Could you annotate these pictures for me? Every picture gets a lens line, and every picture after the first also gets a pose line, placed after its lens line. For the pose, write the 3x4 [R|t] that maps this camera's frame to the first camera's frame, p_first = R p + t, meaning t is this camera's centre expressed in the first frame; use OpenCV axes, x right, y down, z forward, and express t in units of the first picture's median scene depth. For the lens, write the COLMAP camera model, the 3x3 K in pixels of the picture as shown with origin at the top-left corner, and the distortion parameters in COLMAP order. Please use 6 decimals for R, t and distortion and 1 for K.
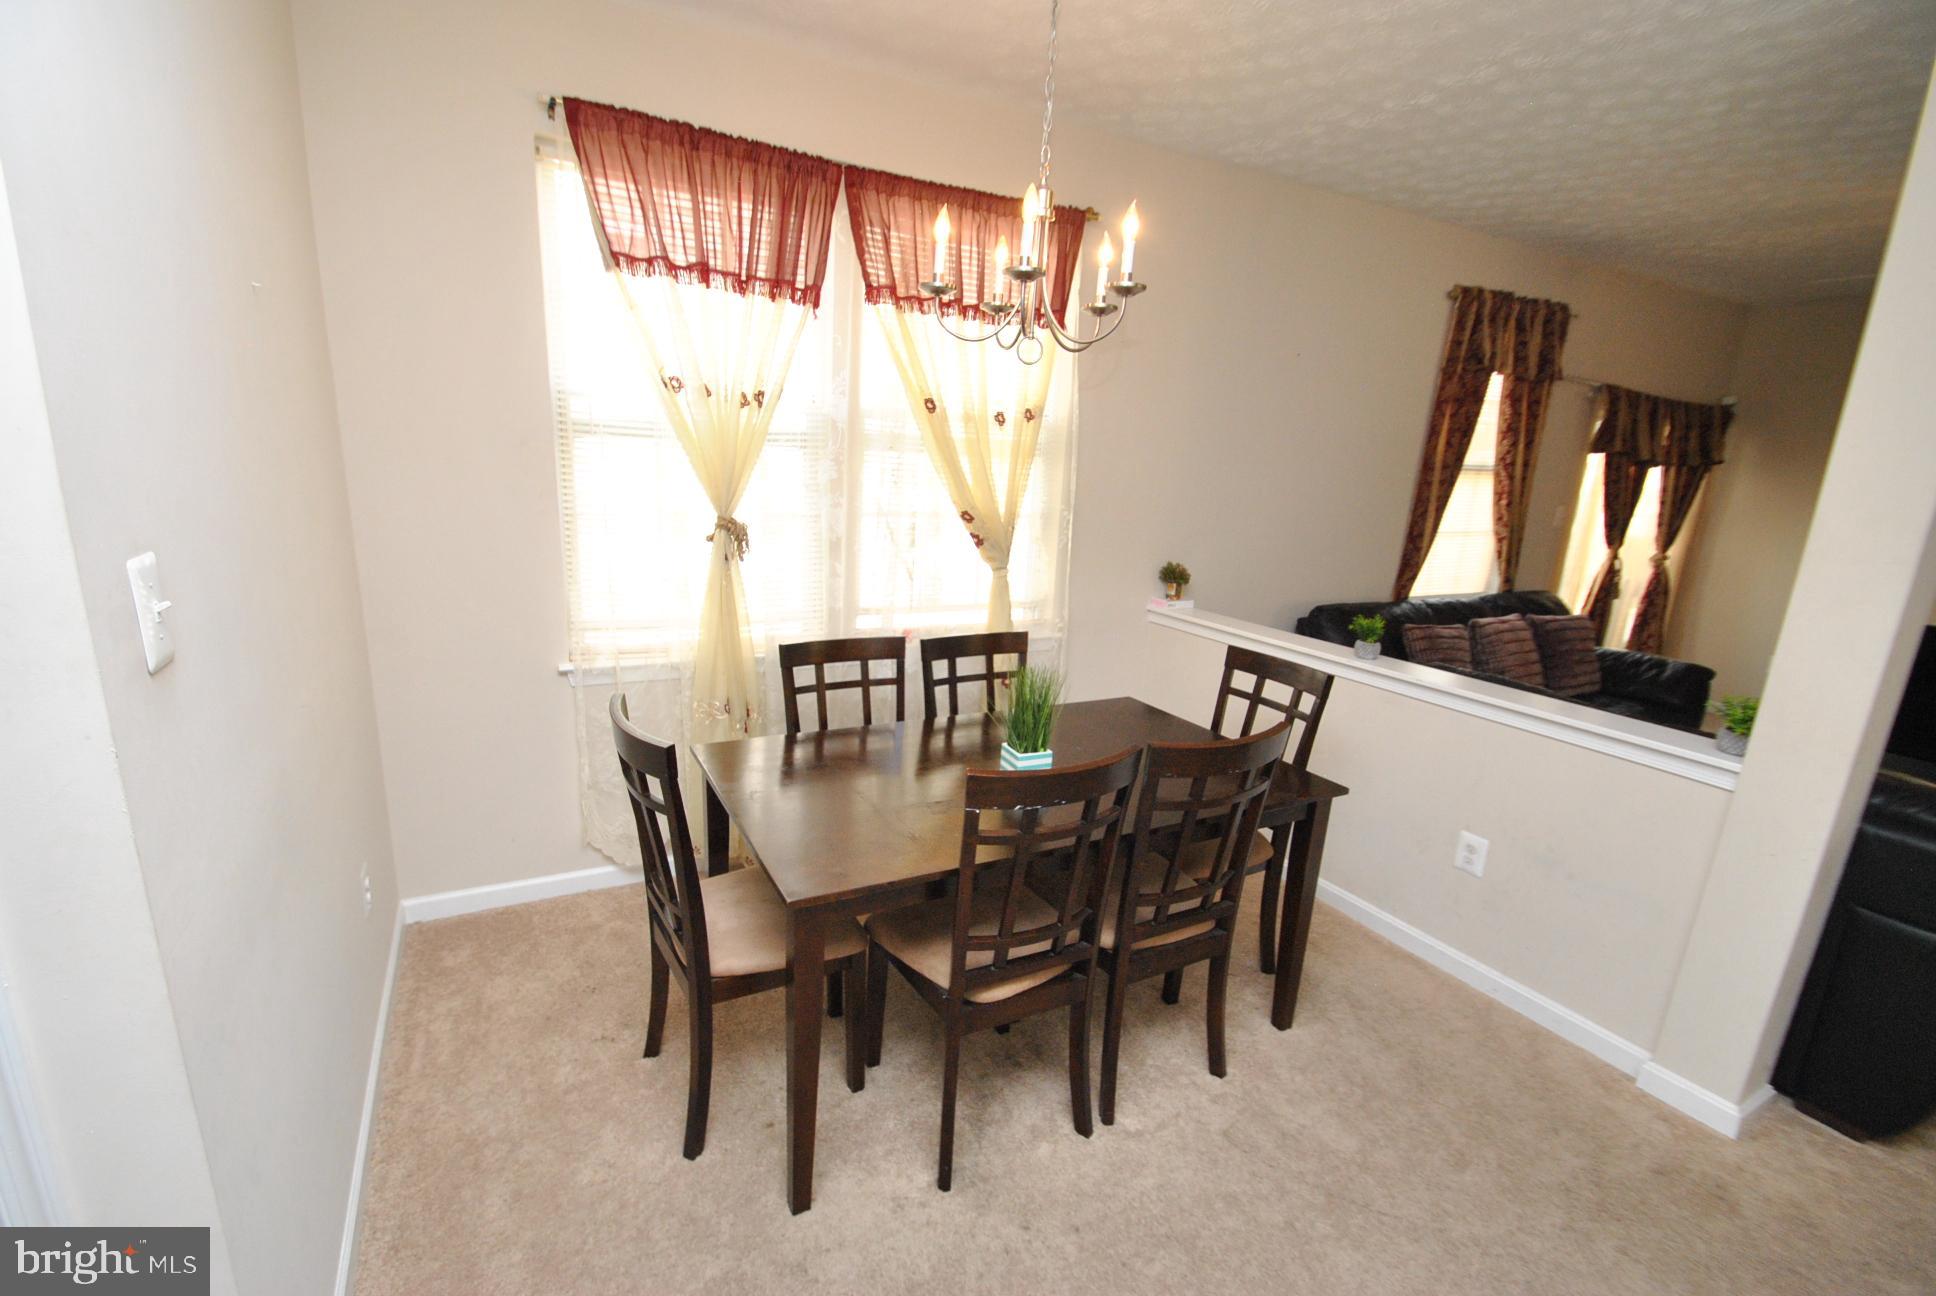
lens RADIAL K [[824.9, 0, 966.3], [0, 824.9, 655.8], [0, 0, 1]] dist [-0.022466, -0.000312]
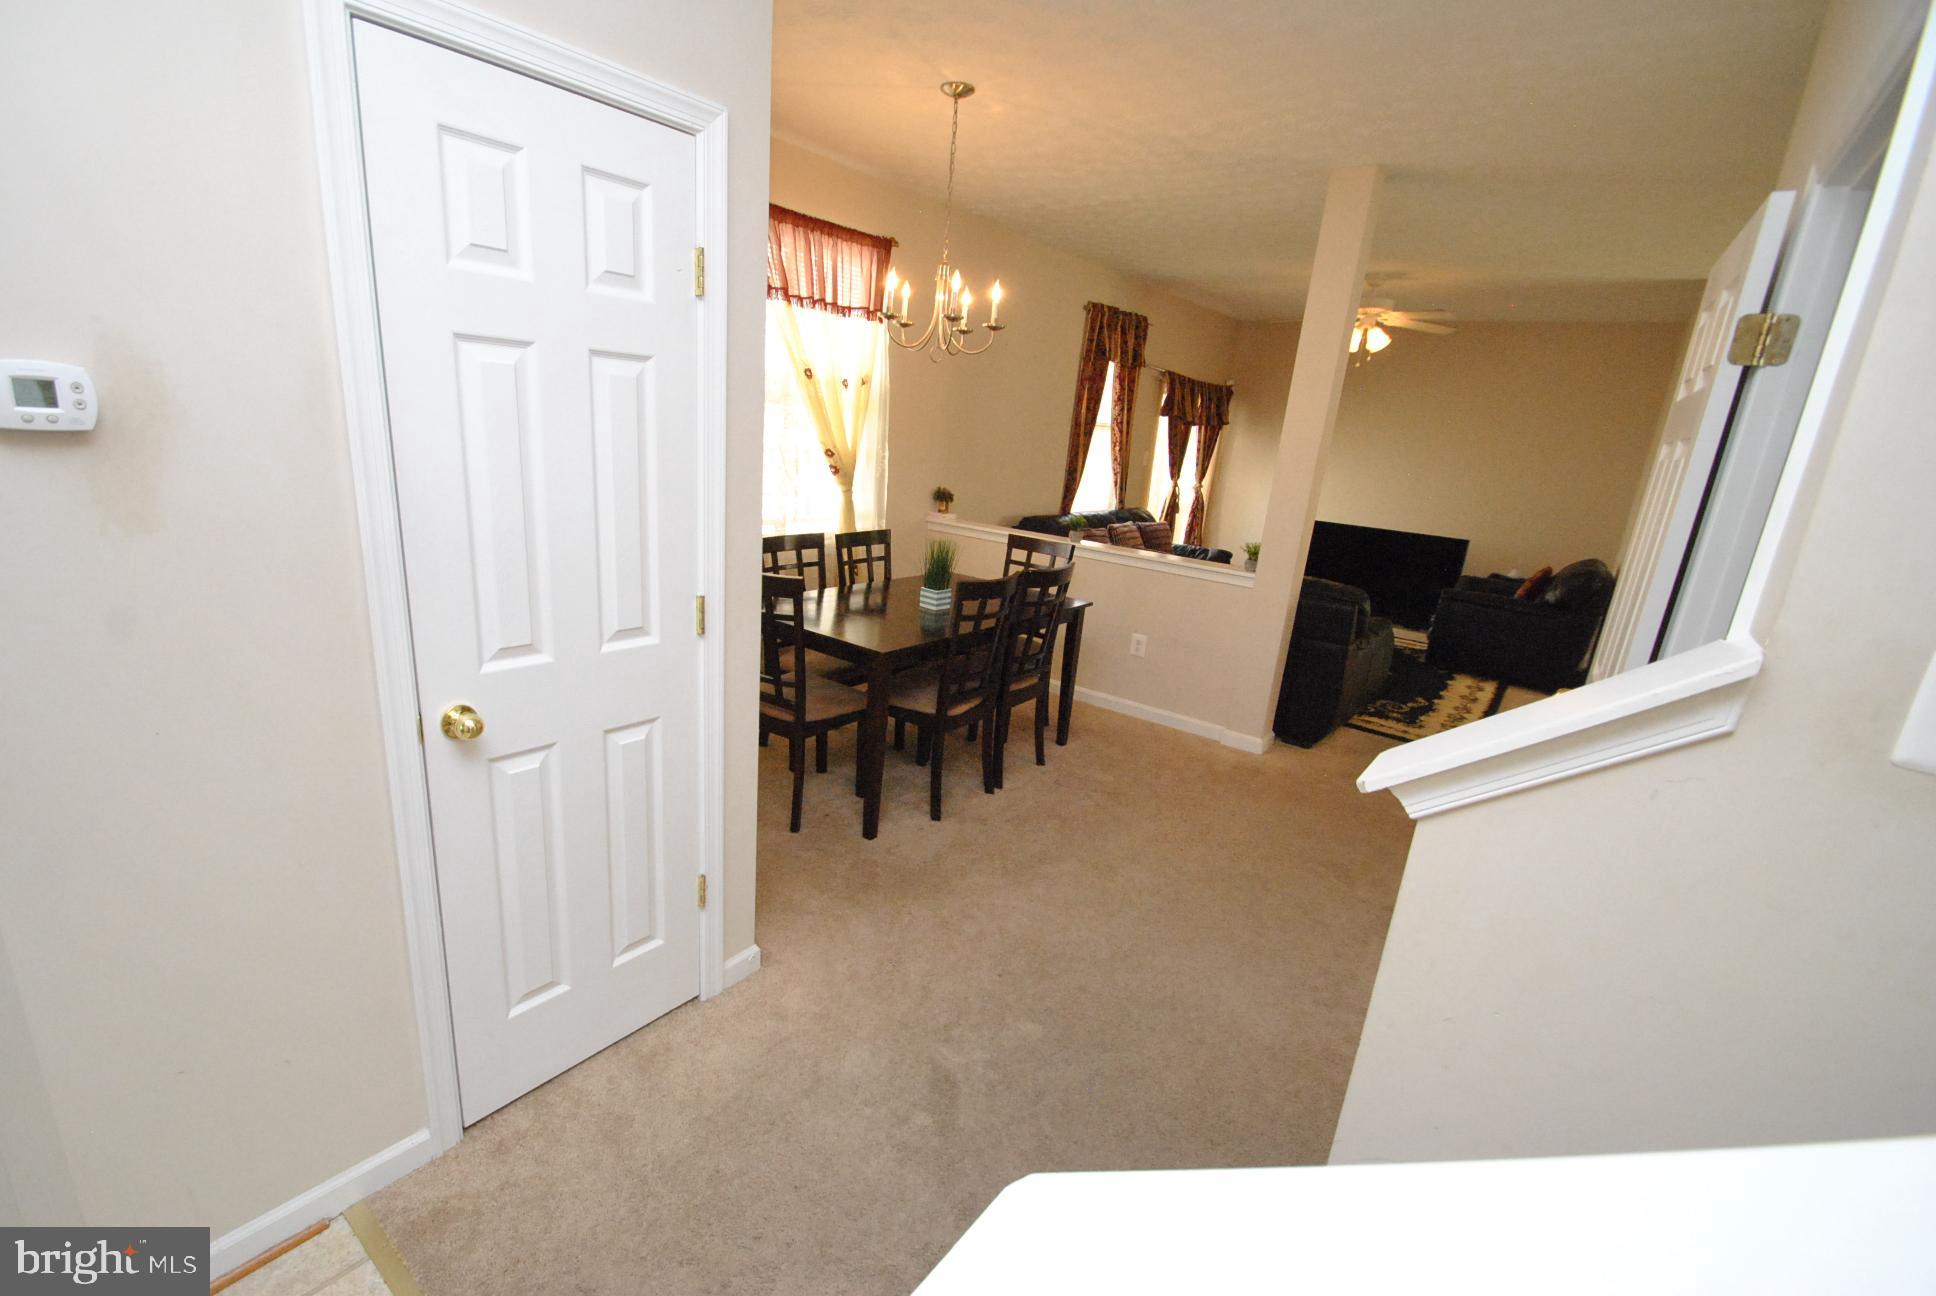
lens RADIAL K [[824.9, 0, 966.3], [0, 824.9, 655.8], [0, 0, 1]] dist [-0.022466, -0.000312]
pose [[0.897502, -0.093214, 0.431046, -0.310793], [0.064919, 0.994684, 0.079930, 0.058796], [-0.436206, -0.043755, 0.898783, -0.286590]]
